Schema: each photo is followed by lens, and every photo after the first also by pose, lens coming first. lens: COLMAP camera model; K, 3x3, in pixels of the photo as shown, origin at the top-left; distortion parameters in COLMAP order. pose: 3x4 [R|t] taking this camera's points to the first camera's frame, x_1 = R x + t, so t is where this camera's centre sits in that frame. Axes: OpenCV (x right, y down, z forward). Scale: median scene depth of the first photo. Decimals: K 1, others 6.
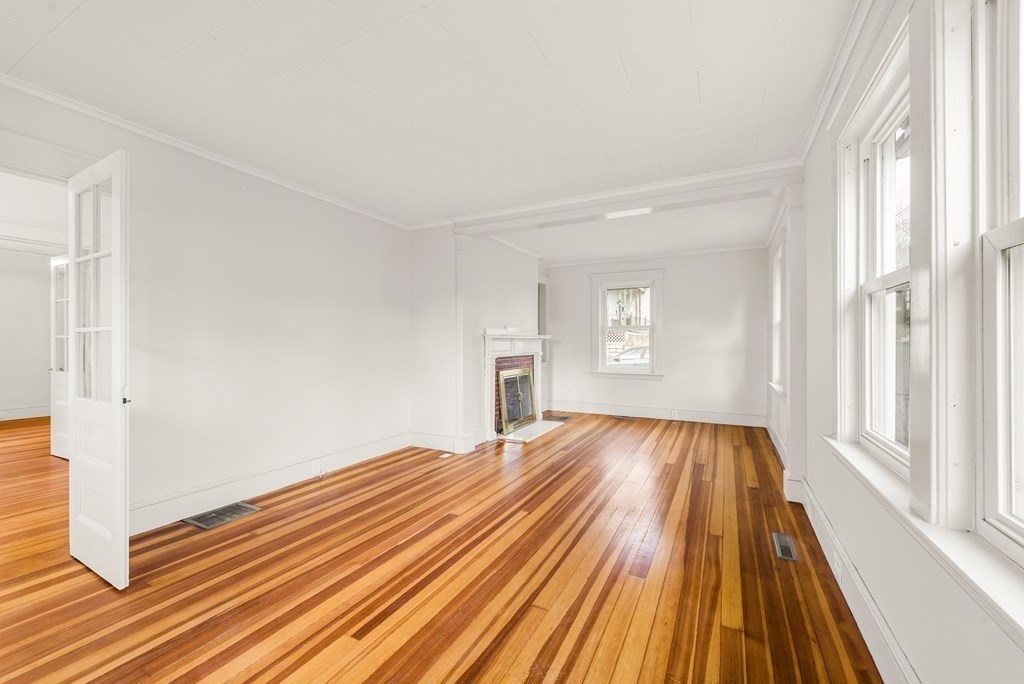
lens RADIAL K [[405.3, 0, 512.0], [0, 405.3, 342.3], [0, 0, 1]] dist [-0.014987, -0.000433]
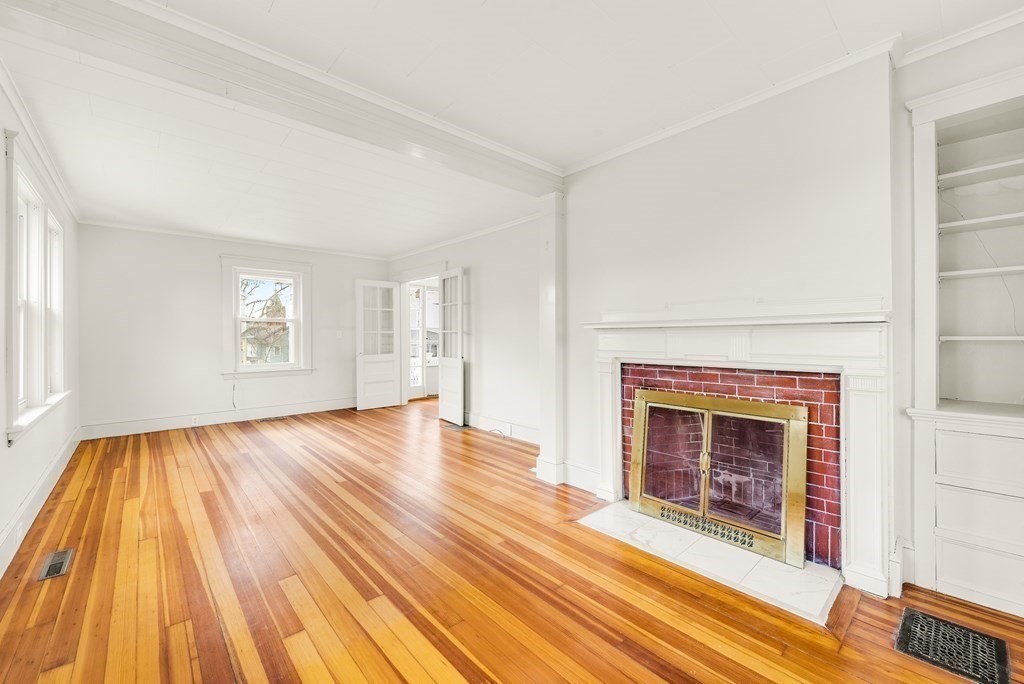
lens RADIAL K [[405.3, 0, 514.6], [0, 405.3, 335.7], [0, 0, 1]] dist [-0.014987, -0.000433]
pose [[-0.328129, 0.006187, -0.944613, 0.731489], [0.000981, 0.999980, 0.006208, -0.004346], [0.944633, 0.001110, -0.328128, 1.404666]]
